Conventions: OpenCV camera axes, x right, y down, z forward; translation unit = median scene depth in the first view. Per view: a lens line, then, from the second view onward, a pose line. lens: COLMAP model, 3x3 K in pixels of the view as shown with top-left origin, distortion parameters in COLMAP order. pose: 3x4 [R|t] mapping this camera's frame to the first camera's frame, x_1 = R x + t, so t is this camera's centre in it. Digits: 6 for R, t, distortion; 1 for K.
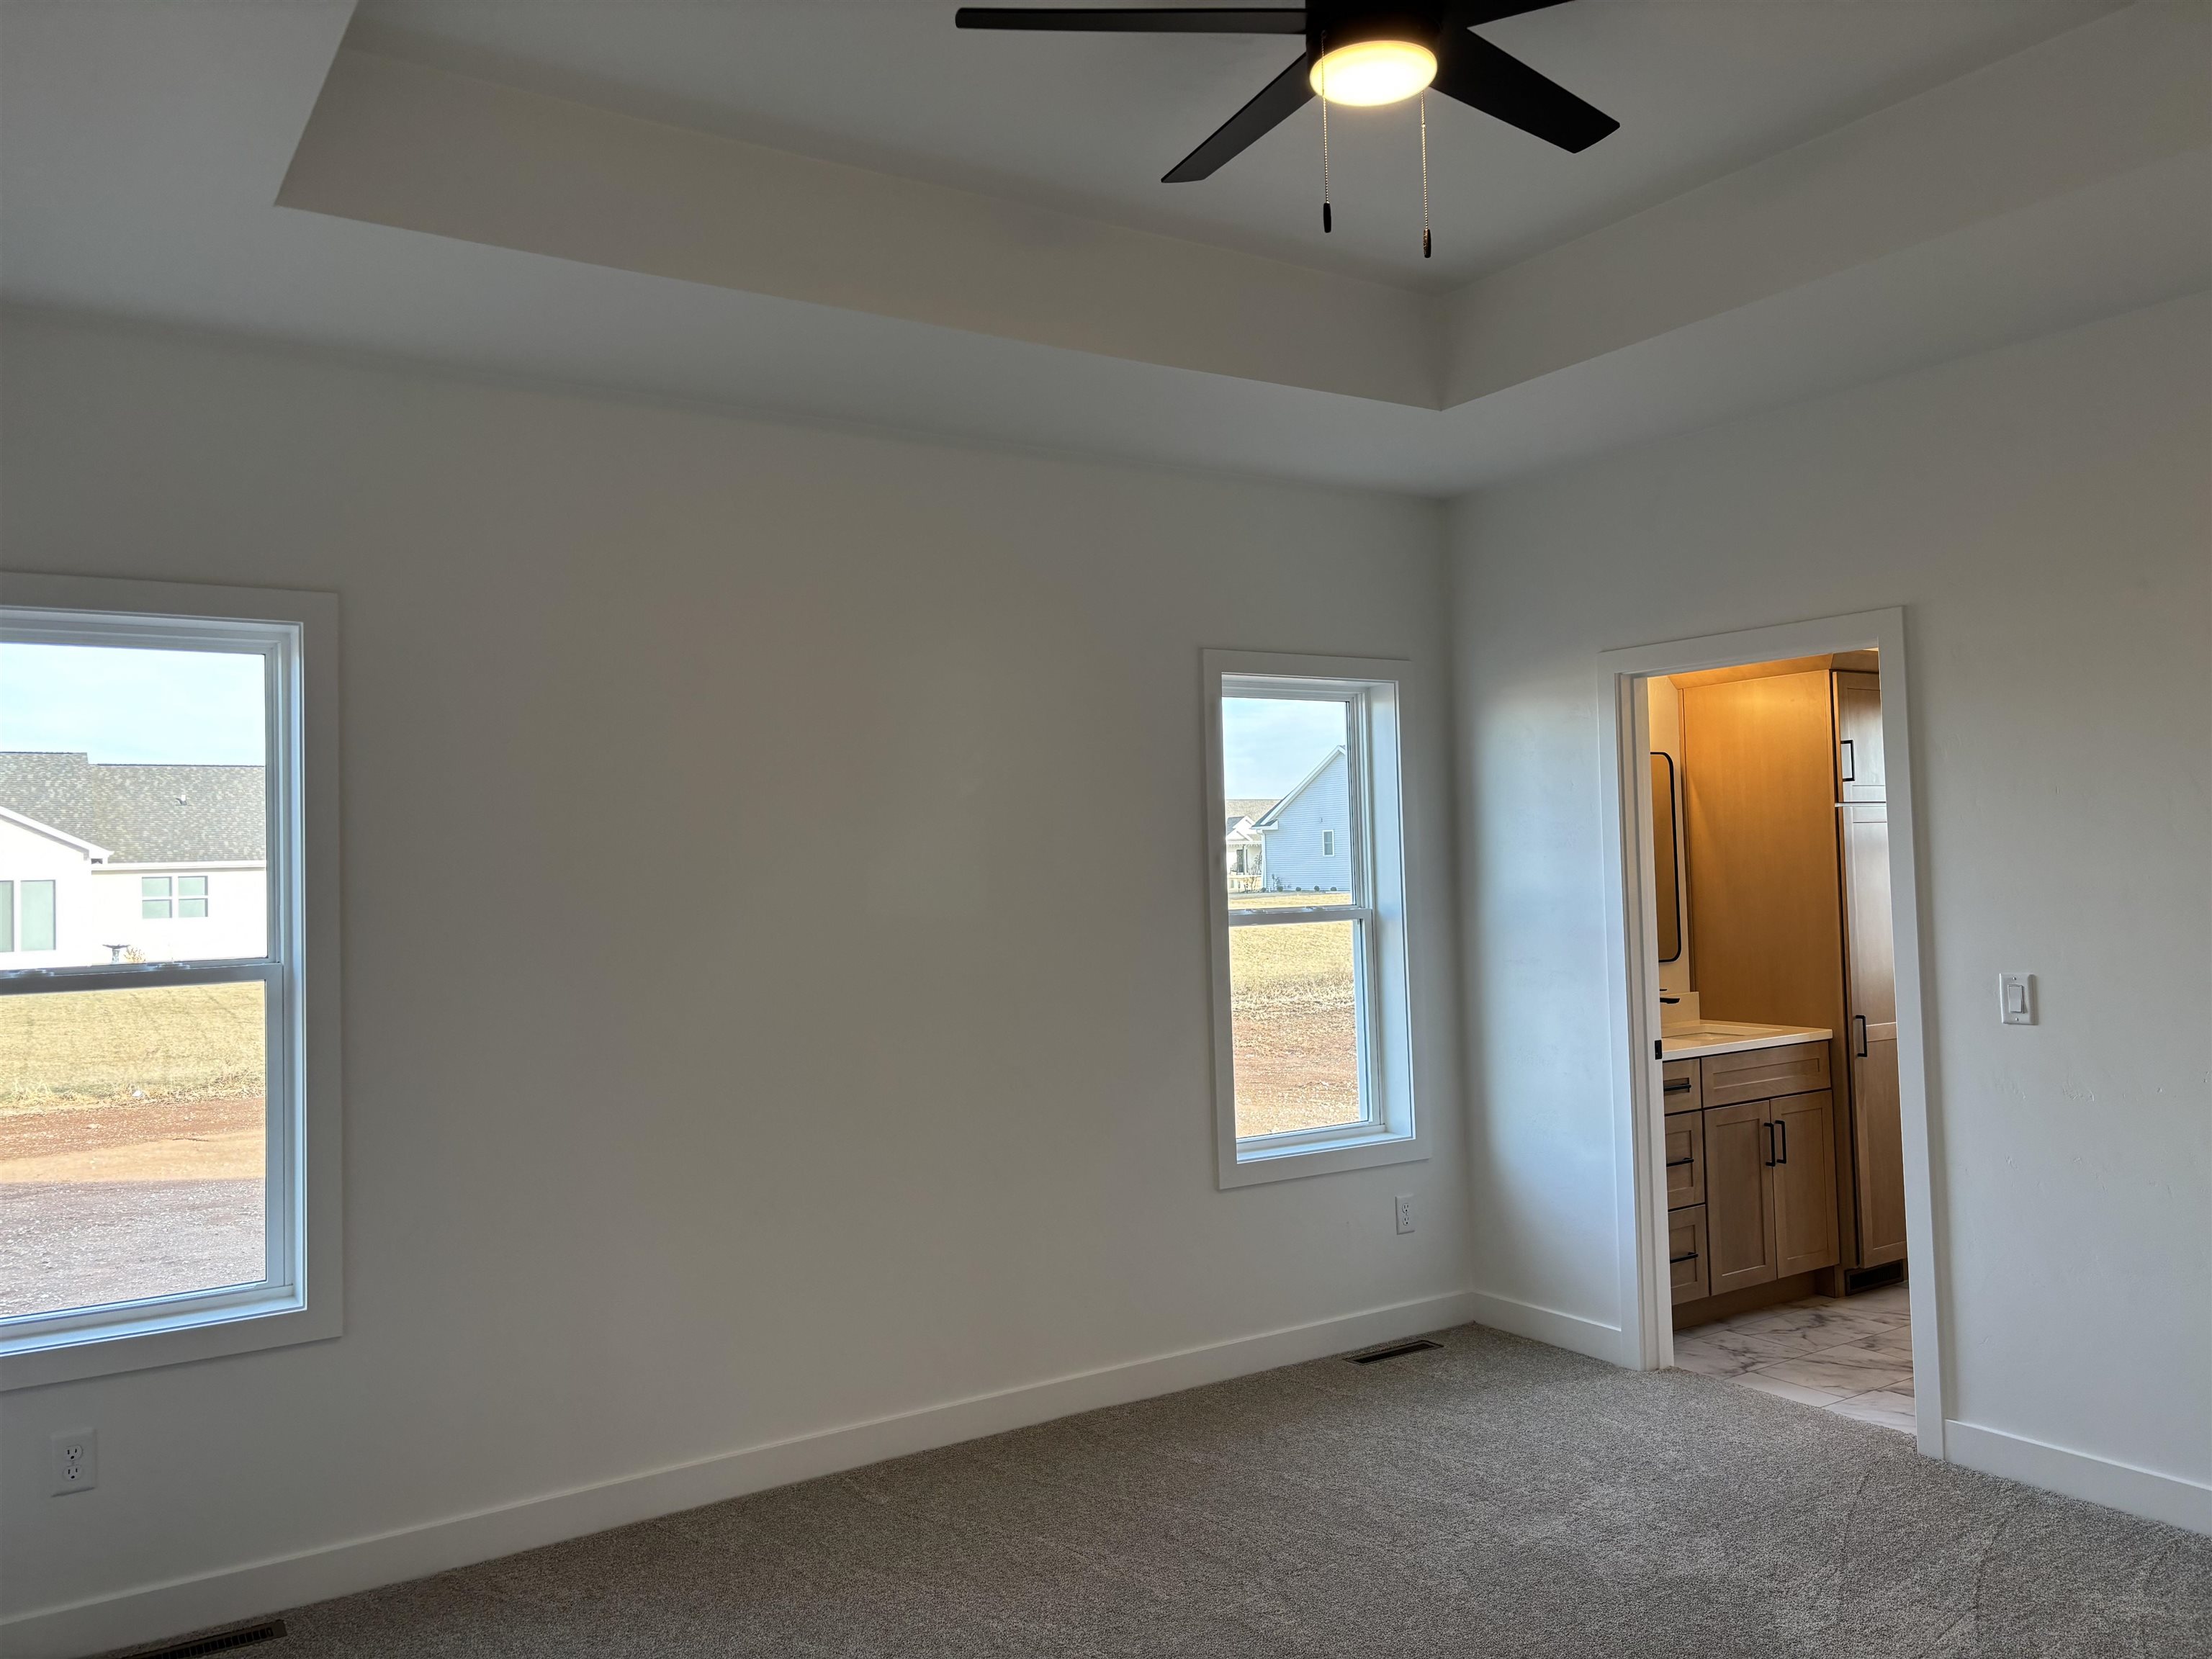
lens RADIAL K [[1681.4, 0, 1146.5], [0, 1681.4, 794.1], [0, 0, 1]] dist [0.064397, -0.049075]
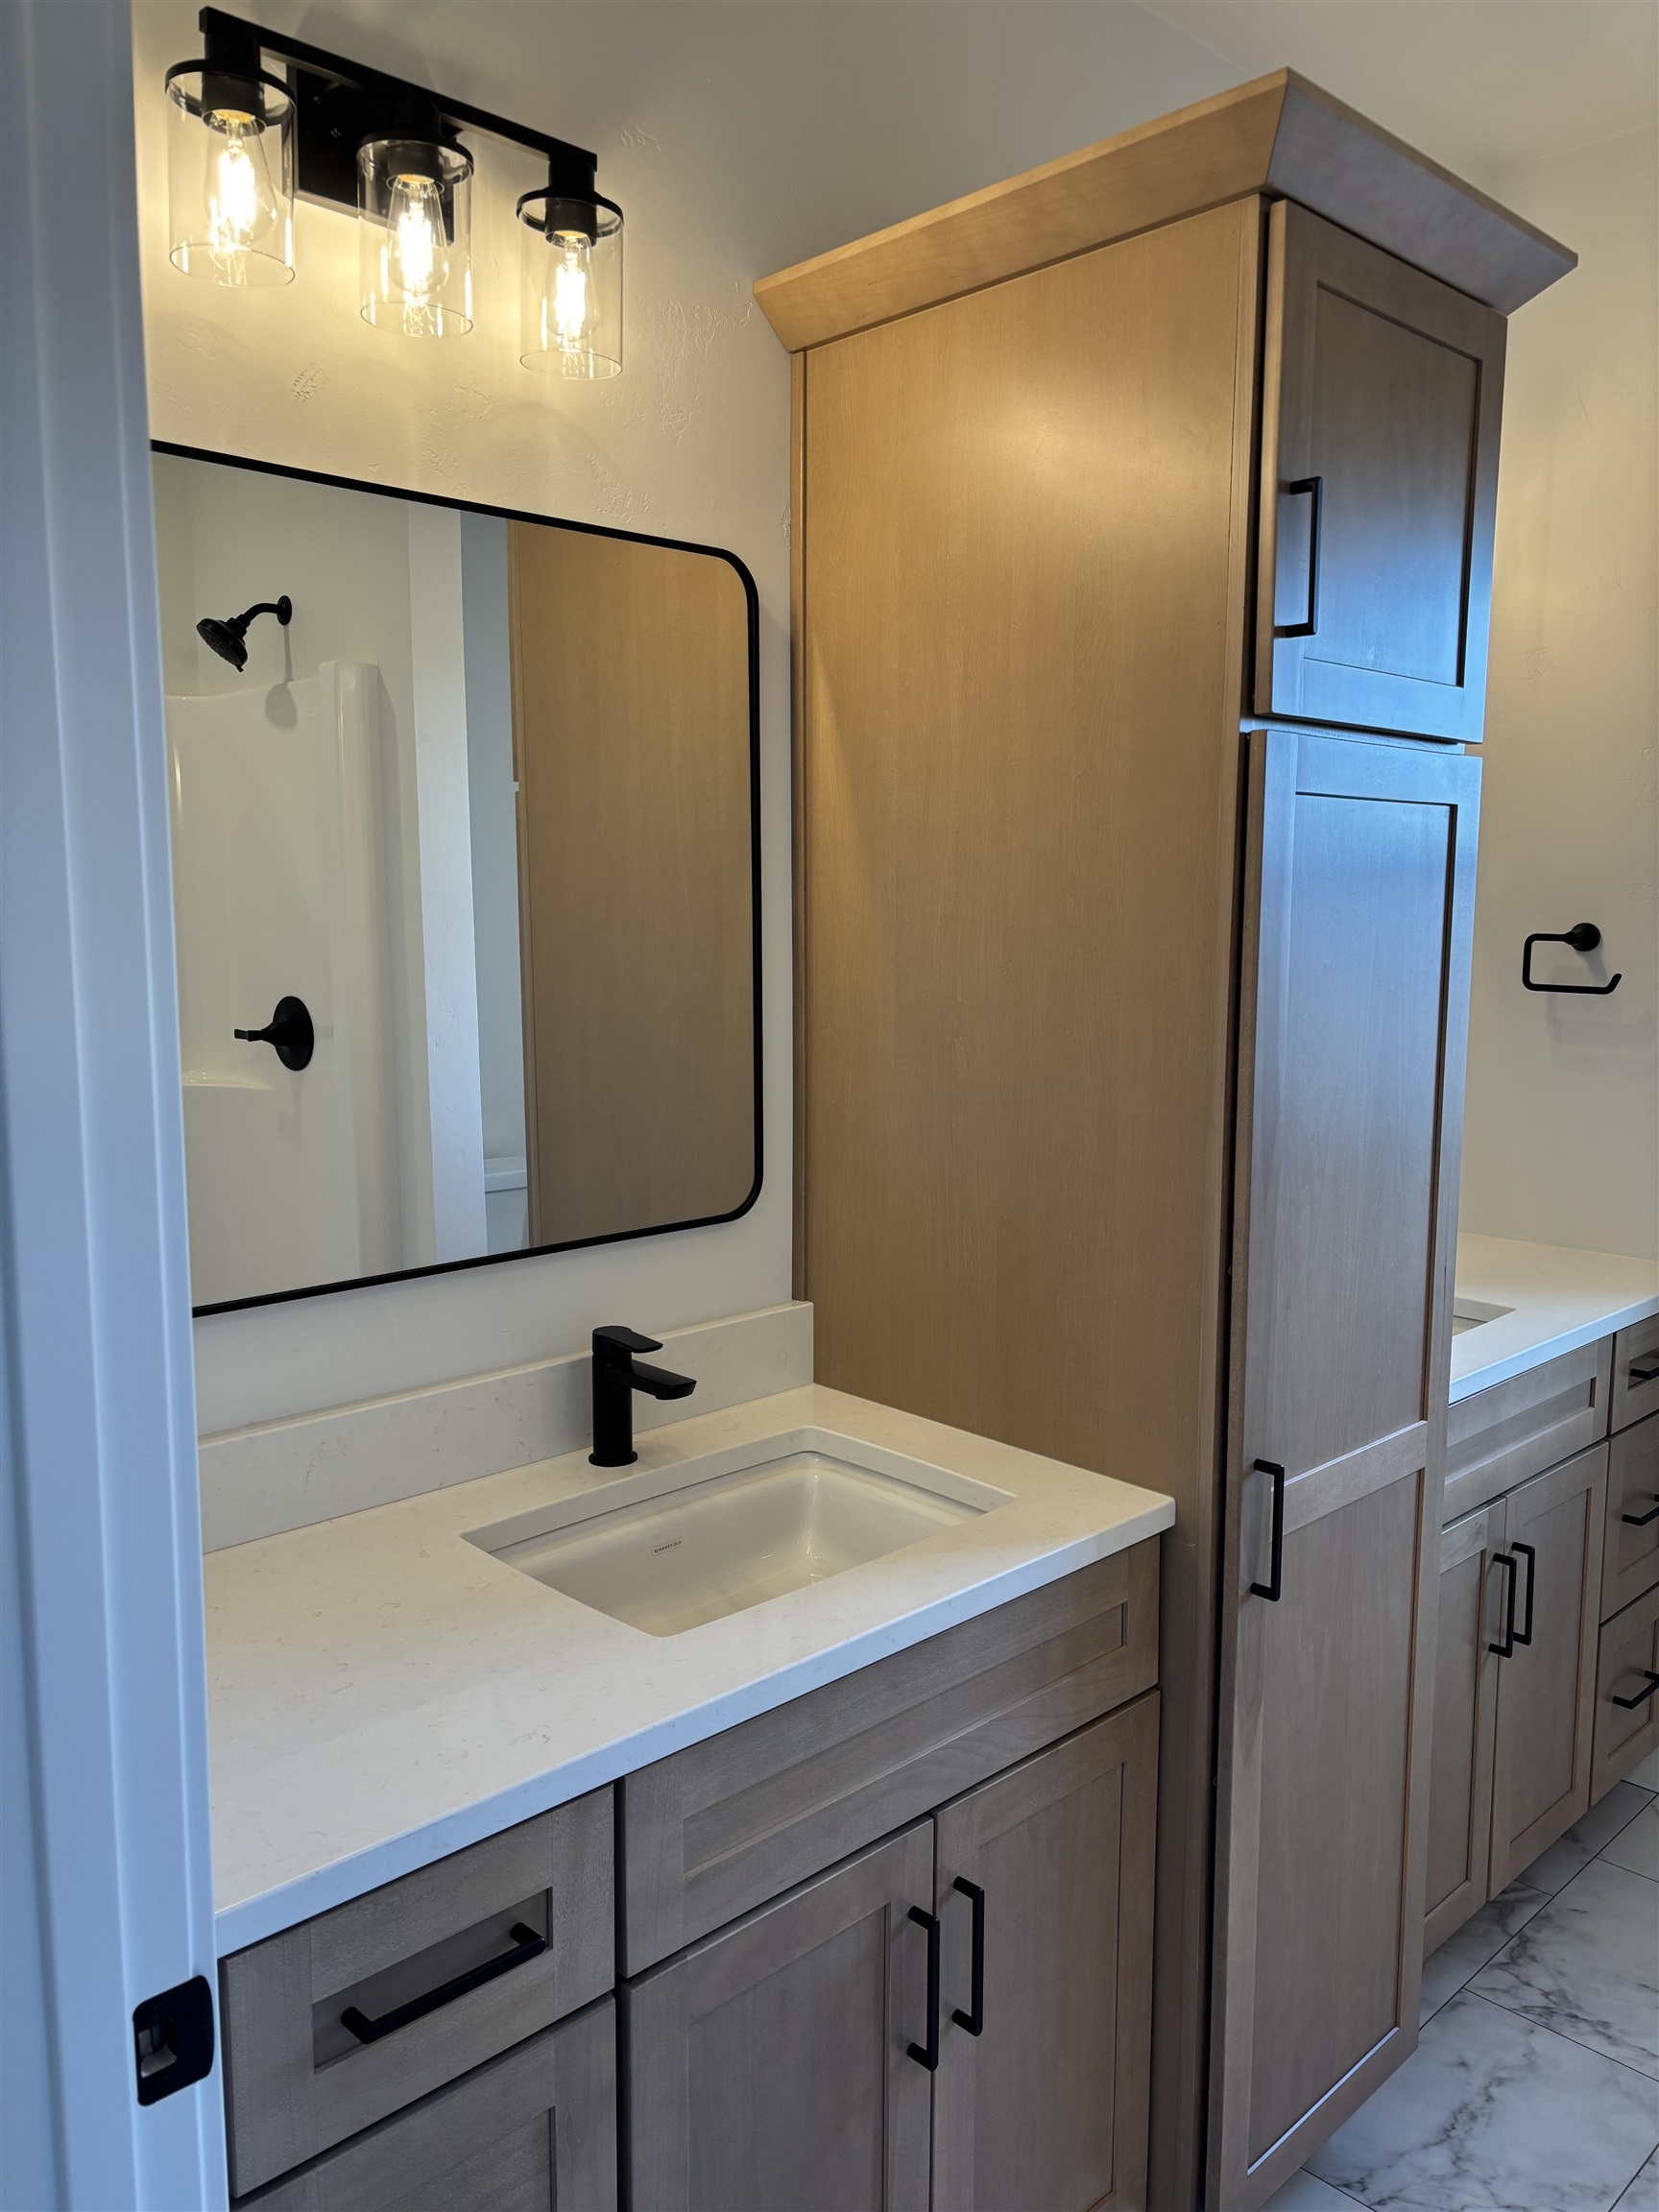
lens RADIAL K [[1681.4, 0, 864.4], [0, 1681.4, 1111.4], [0, 0, 1]] dist [0.064397, -0.049075]
pose [[0.983609, 0.006618, 0.180193, 0.299991], [-0.036150, 0.986274, 0.161108, 0.026435], [-0.176653, -0.164981, 0.970348, 0.742284]]
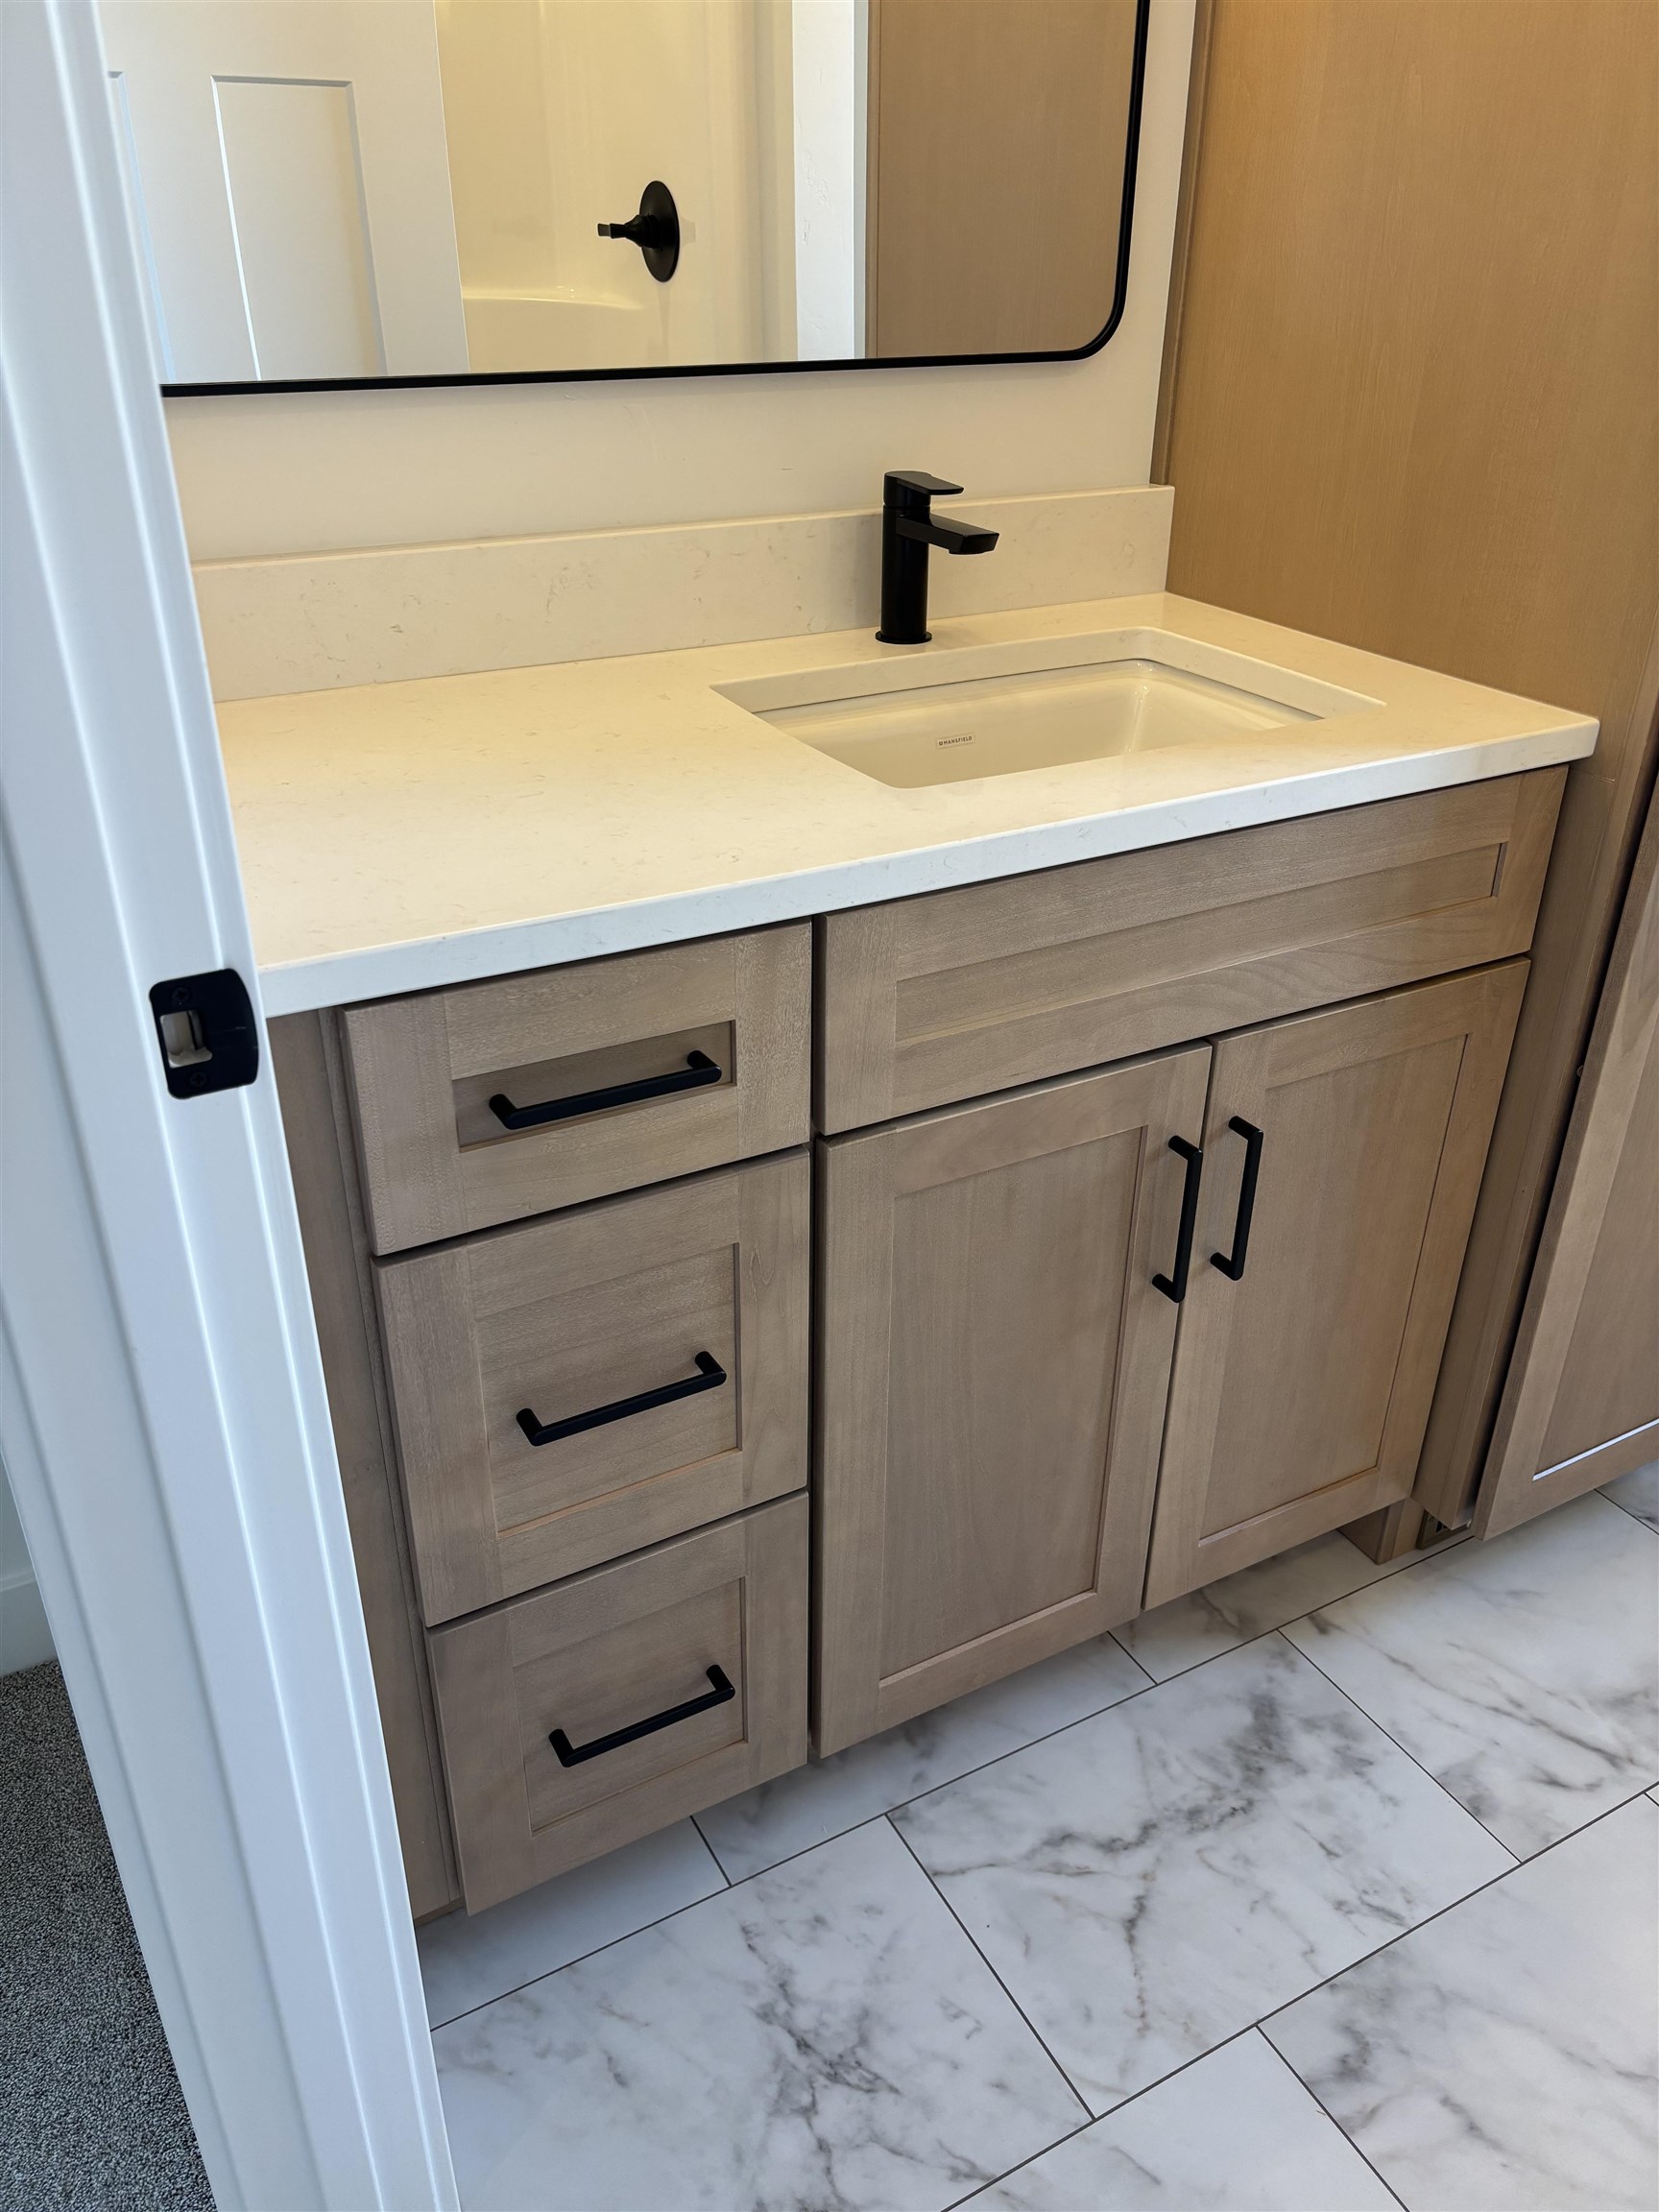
lens RADIAL K [[1681.4, 0, 847.2], [0, 1681.4, 1101.2], [0, 0, 1]] dist [0.064397, -0.049075]
pose [[0.995240, 0.077353, -0.059283, 0.324339], [-0.036678, 0.860860, 0.507519, 0.071320], [0.090292, -0.502929, 0.859599, 0.777759]]
